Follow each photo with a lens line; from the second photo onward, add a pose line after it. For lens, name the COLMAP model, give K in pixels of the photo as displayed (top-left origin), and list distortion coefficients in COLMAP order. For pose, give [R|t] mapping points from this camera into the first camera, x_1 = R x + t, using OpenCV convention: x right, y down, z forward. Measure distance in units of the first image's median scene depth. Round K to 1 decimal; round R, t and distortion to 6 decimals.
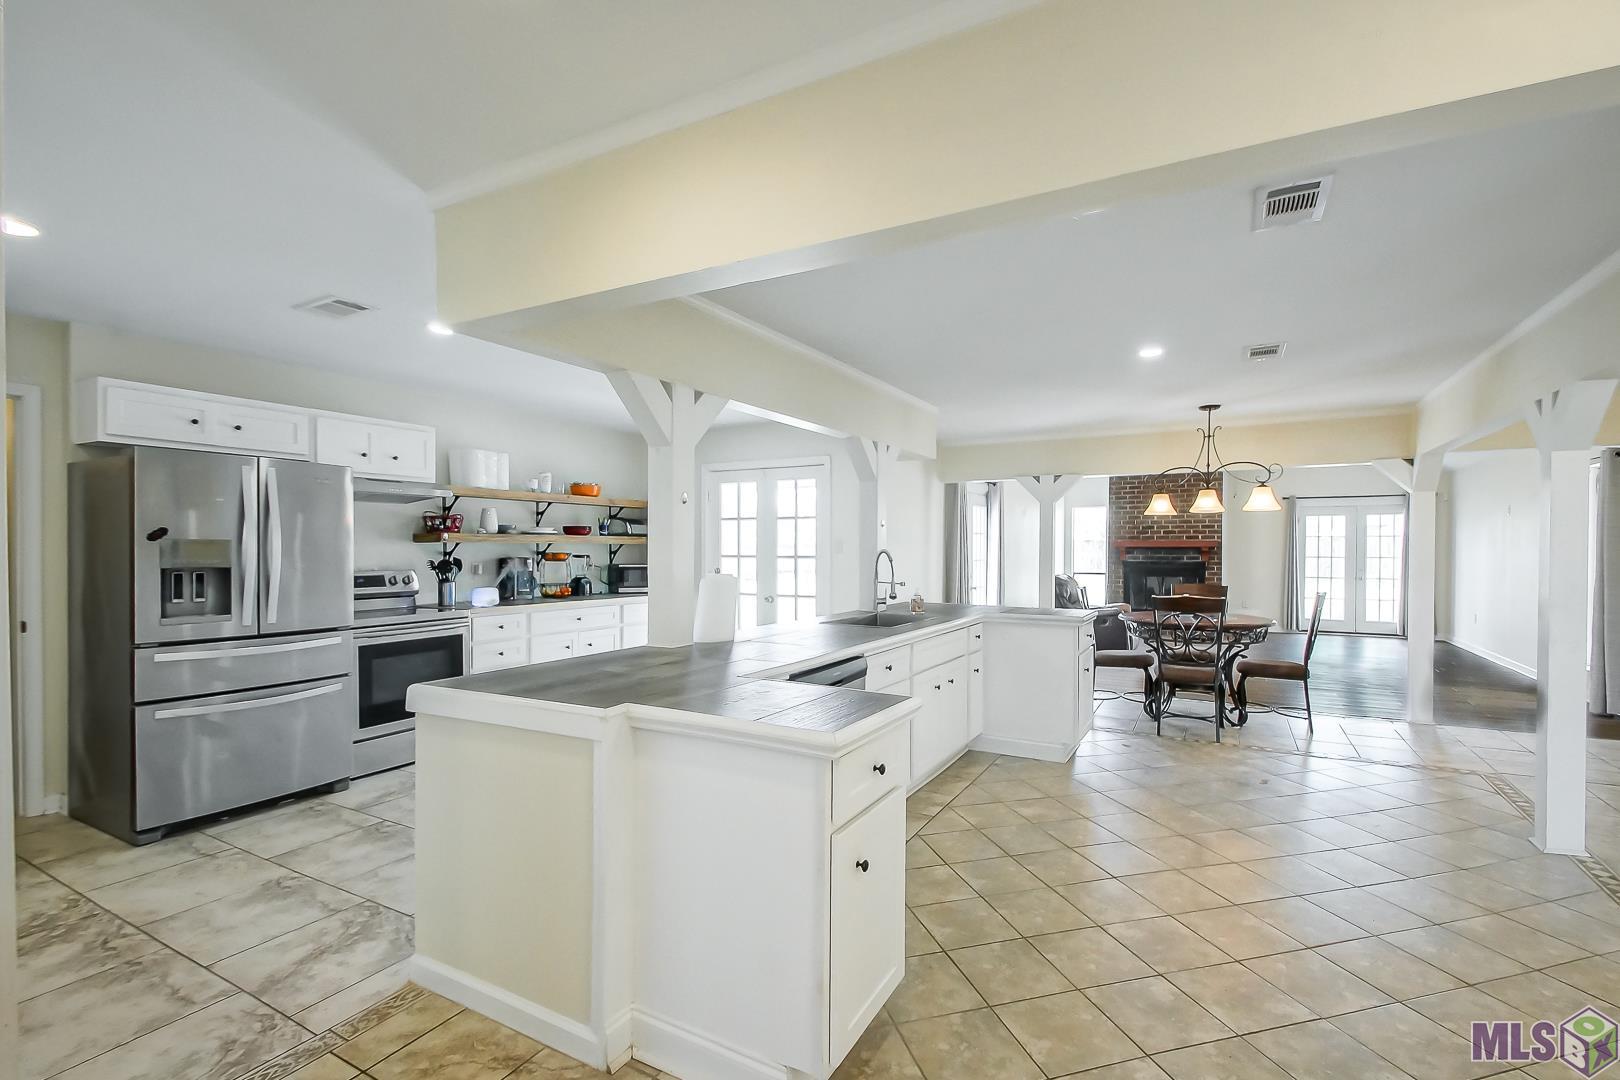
lens RADIAL K [[729.8, 0, 819.8], [0, 729.8, 546.8], [0, 0, 1]] dist [0.002999, -0.002534]
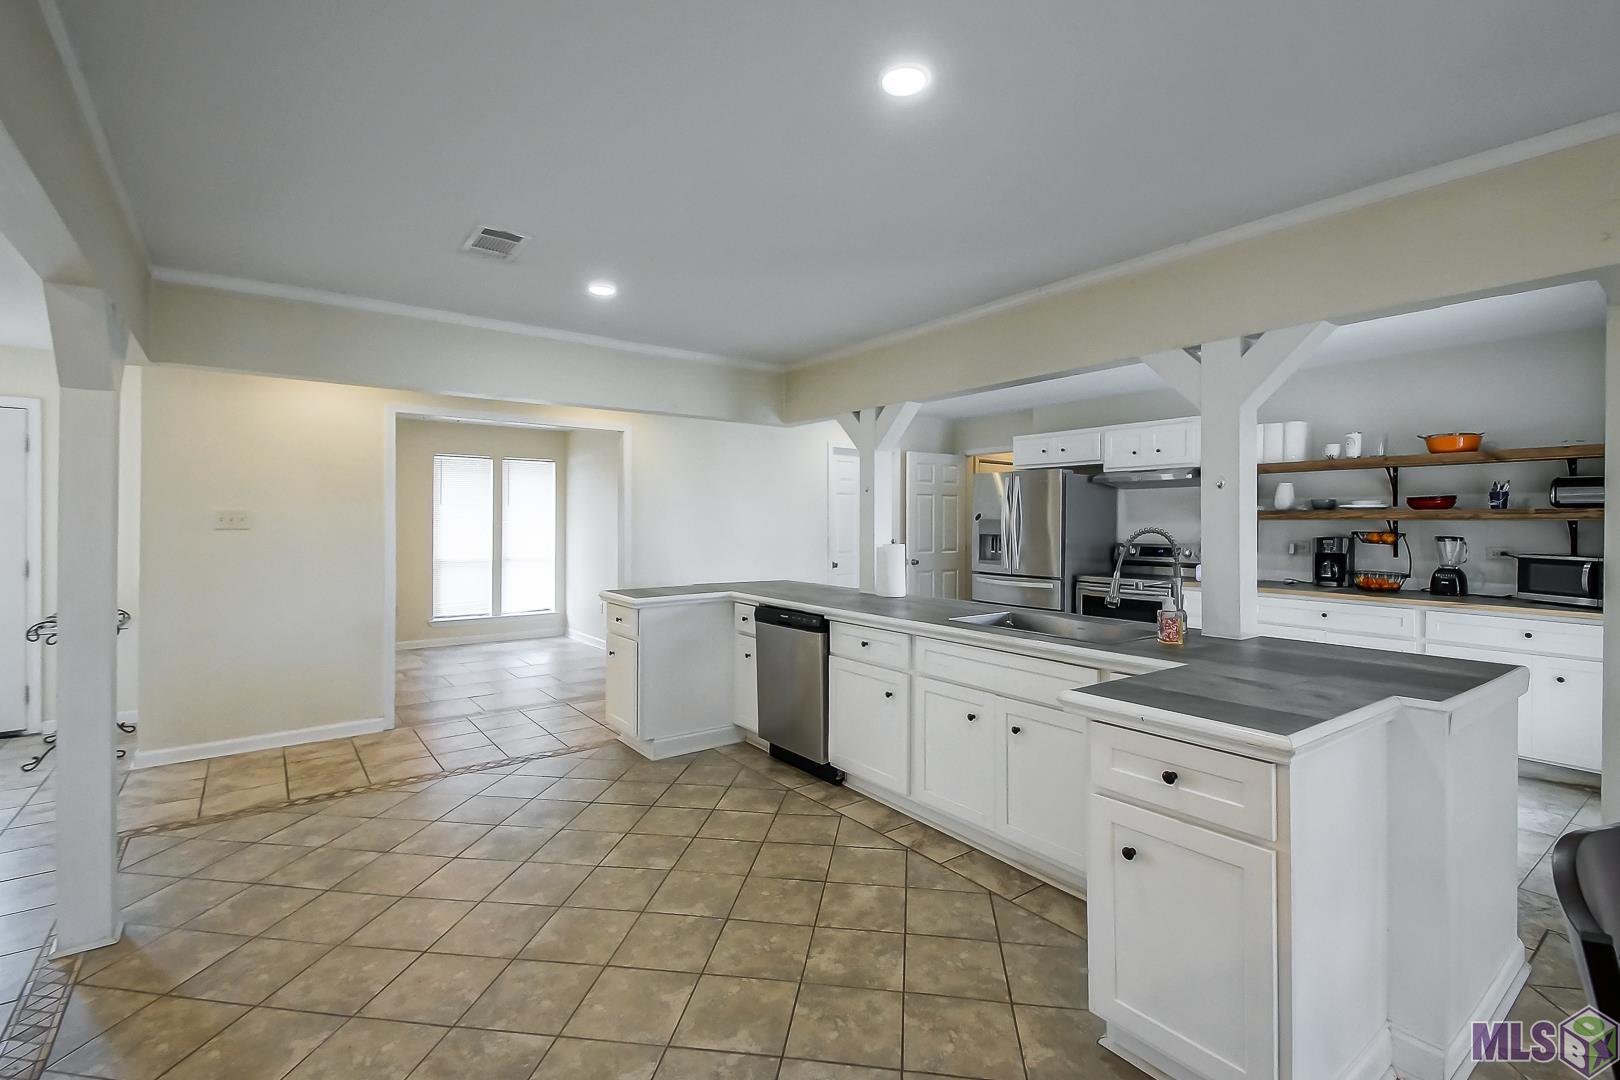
lens RADIAL K [[729.8, 0, 808.7], [0, 729.8, 518.4], [0, 0, 1]] dist [0.002999, -0.002534]
pose [[-0.411322, -0.005341, -0.911474, 0.927514], [-0.002896, 0.999985, -0.004552, -0.002335], [0.911485, 0.000767, -0.411332, 1.199784]]
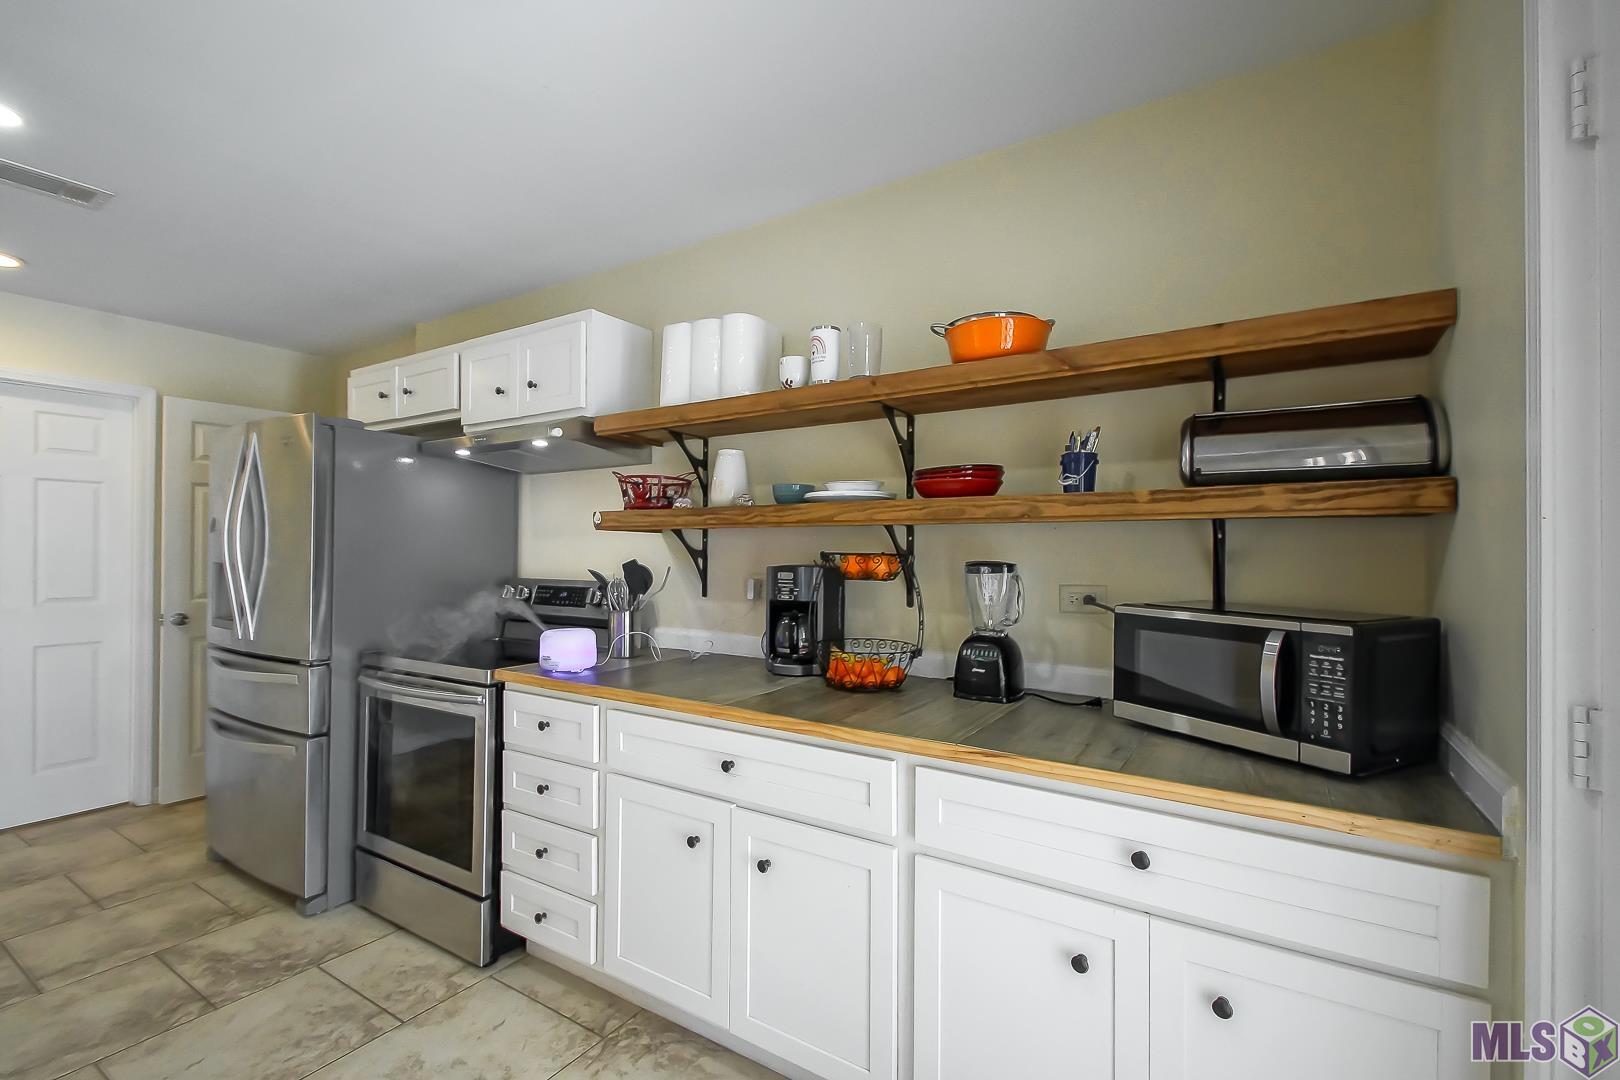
lens RADIAL K [[729.8, 0, 799.9], [0, 729.8, 552.2], [0, 0, 1]] dist [0.002999, -0.002534]
pose [[-0.050583, -0.006041, -0.998702, -0.032992], [-0.008735, 0.999946, -0.005606, 0.015054], [0.998682, 0.008440, -0.050633, 1.542329]]
